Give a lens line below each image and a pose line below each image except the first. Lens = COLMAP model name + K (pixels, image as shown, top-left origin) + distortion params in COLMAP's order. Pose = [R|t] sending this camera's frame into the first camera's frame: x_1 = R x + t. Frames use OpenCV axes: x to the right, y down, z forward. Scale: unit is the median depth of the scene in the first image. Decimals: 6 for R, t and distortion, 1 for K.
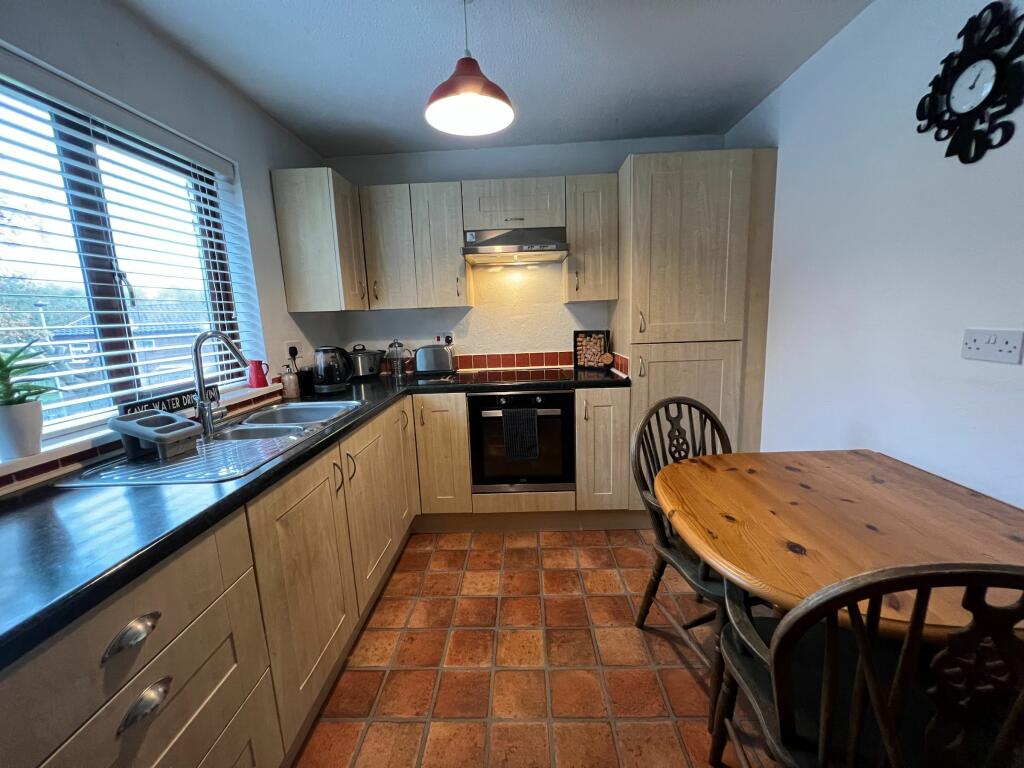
lens RADIAL K [[409.0, 0, 510.4], [0, 409.0, 384.3], [0, 0, 1]] dist [-0.000117, -0.000347]
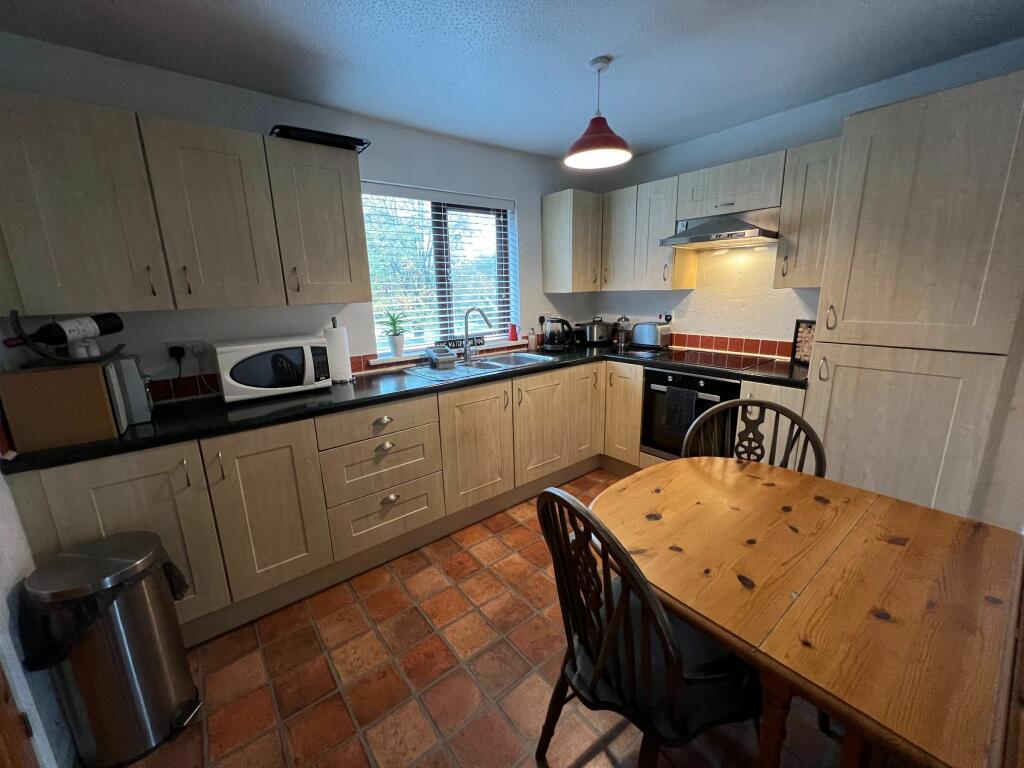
lens RADIAL K [[409.0, 0, 510.4], [0, 409.0, 384.3], [0, 0, 1]] dist [-0.000117, -0.000347]
pose [[0.651771, 0.195113, -0.732889, 0.532987], [-0.126525, 0.980772, 0.148584, -0.056309], [0.747788, -0.004114, 0.663925, -0.073533]]
